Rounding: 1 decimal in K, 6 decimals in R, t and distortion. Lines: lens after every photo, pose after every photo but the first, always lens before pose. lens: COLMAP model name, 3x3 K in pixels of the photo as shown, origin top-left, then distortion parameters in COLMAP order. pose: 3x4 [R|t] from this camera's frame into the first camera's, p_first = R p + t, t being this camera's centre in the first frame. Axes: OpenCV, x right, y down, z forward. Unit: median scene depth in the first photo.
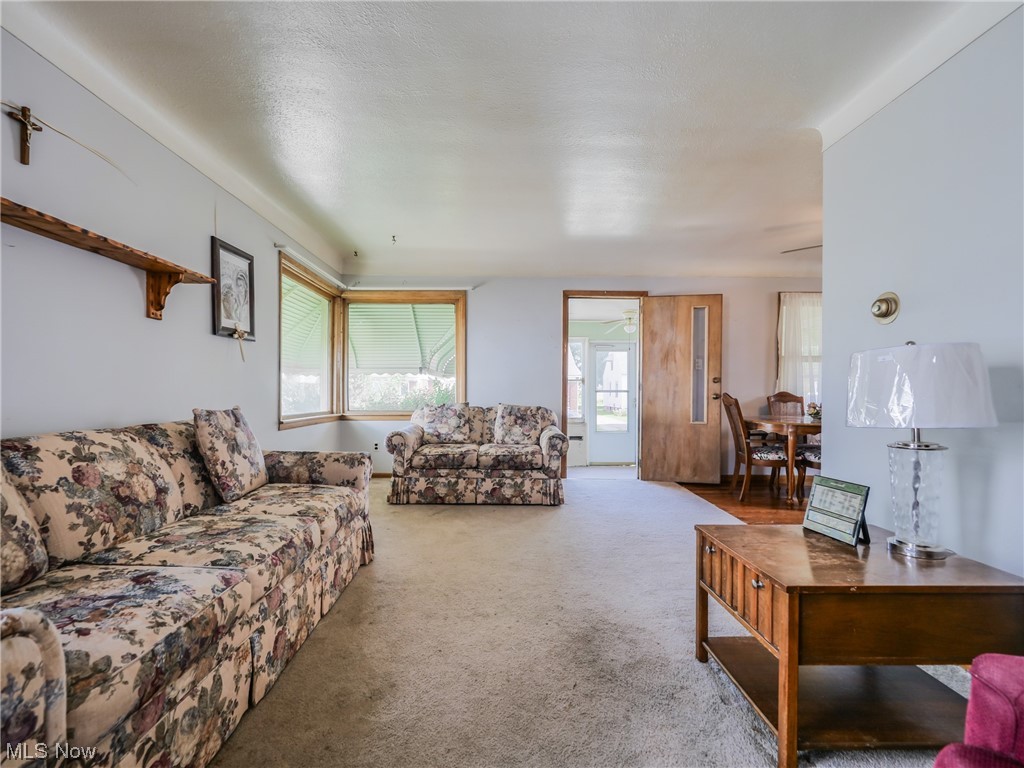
lens RADIAL K [[451.6, 0, 510.9], [0, 451.6, 396.5], [0, 0, 1]] dist [-0.004956, -0.000299]
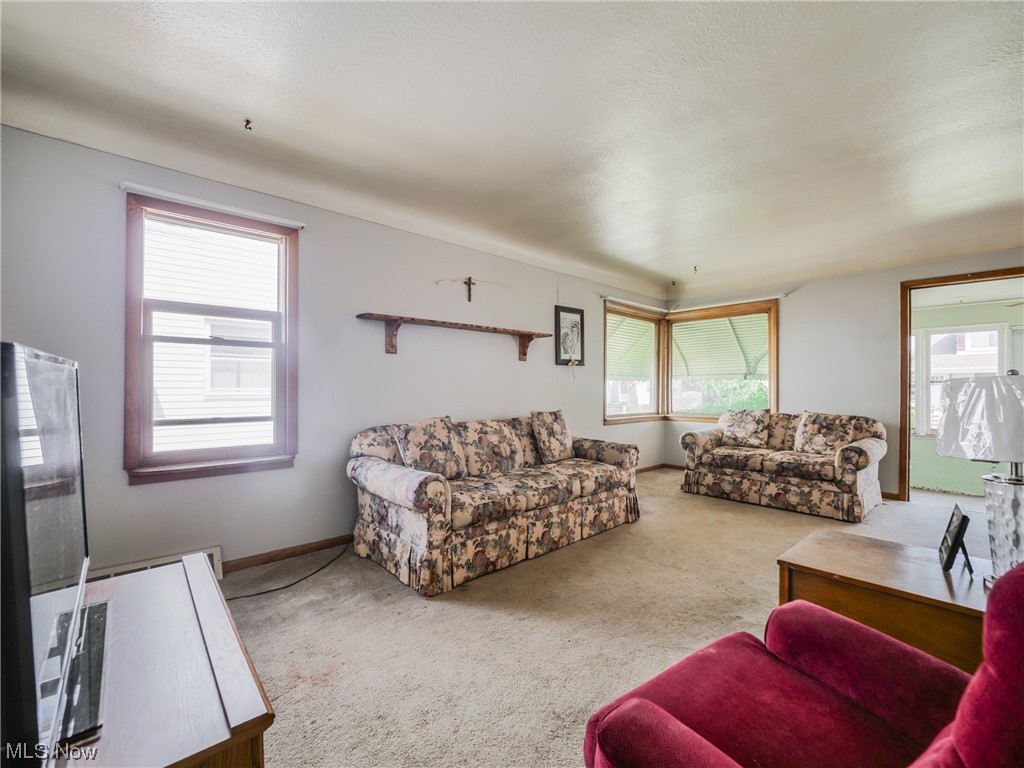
lens RADIAL K [[447.6, 0, 507.4], [0, 447.6, 386.3], [0, 0, 1]] dist [-0.004907, -0.000462]
pose [[0.661350, -0.008116, -0.750033, 0.445831], [-0.005532, 0.999862, -0.015696, -0.032592], [0.750057, 0.014529, 0.661214, -0.212911]]
